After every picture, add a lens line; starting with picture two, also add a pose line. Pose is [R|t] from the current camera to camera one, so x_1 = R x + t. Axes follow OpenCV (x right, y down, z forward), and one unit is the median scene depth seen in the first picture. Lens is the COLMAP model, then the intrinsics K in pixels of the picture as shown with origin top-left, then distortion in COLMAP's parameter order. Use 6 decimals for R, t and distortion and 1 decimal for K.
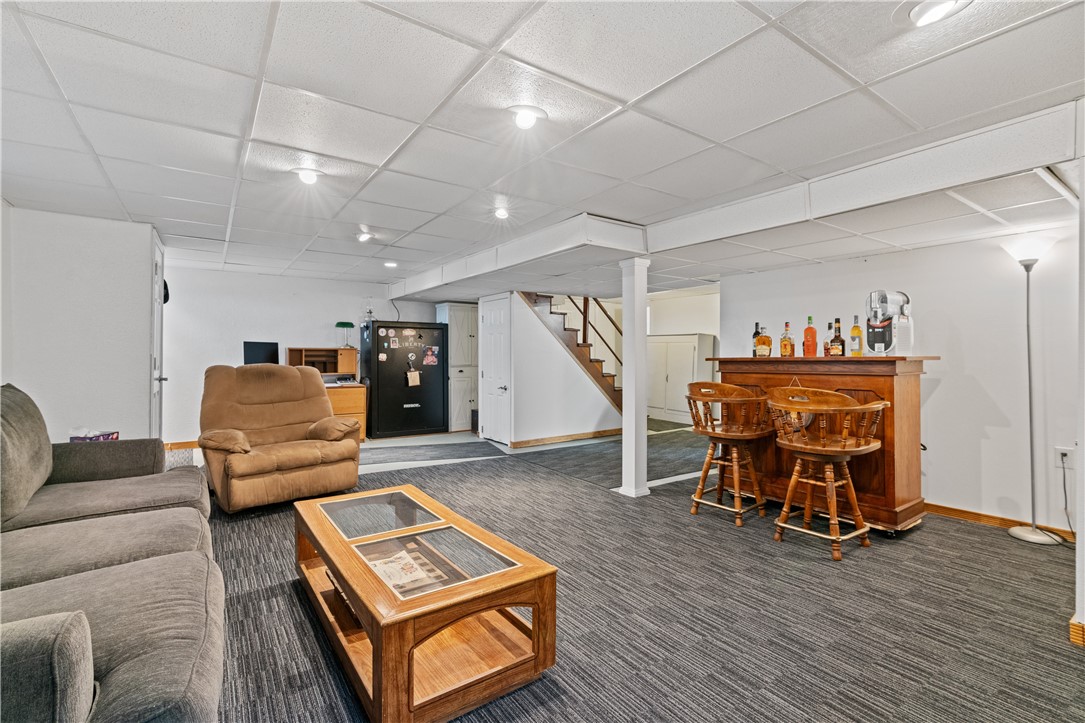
lens RADIAL K [[487.5, 0, 540.2], [0, 487.5, 345.4], [0, 0, 1]] dist [-0.000037, -0.000007]
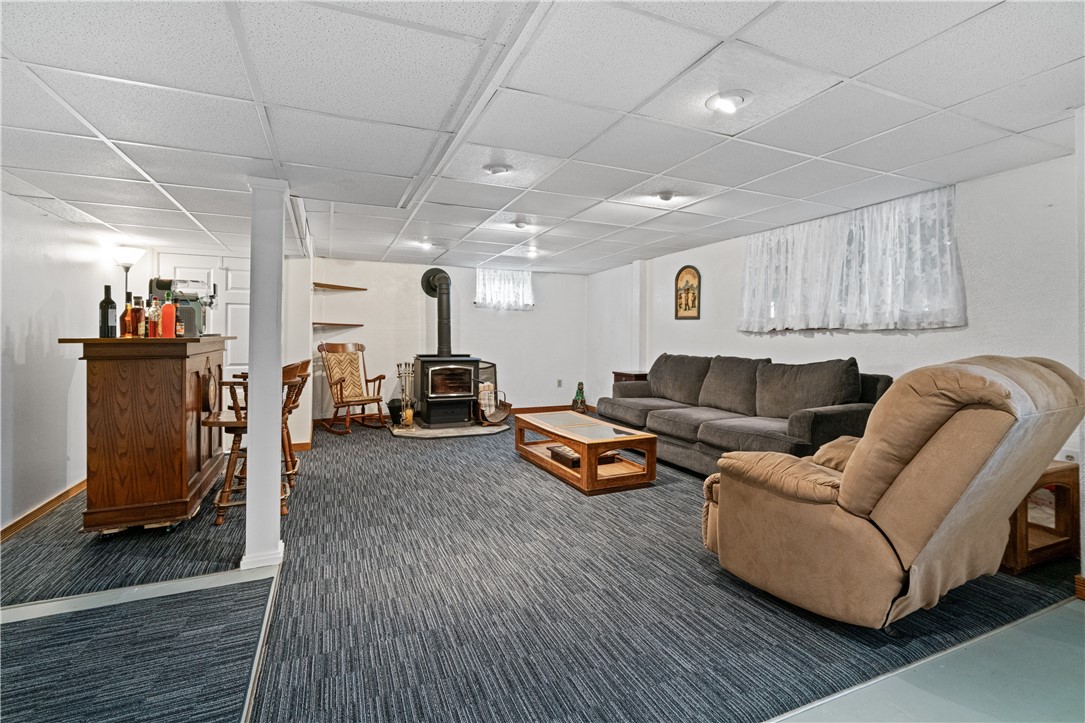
lens RADIAL K [[487.5, 0, 540.2], [0, 487.5, 345.4], [0, 0, 1]] dist [-0.000037, -0.000007]
pose [[-0.979405, -0.006127, 0.201814, -0.323384], [-0.007275, 0.999961, -0.004943, 0.040575], [-0.201776, -0.006309, -0.979411, 1.815634]]
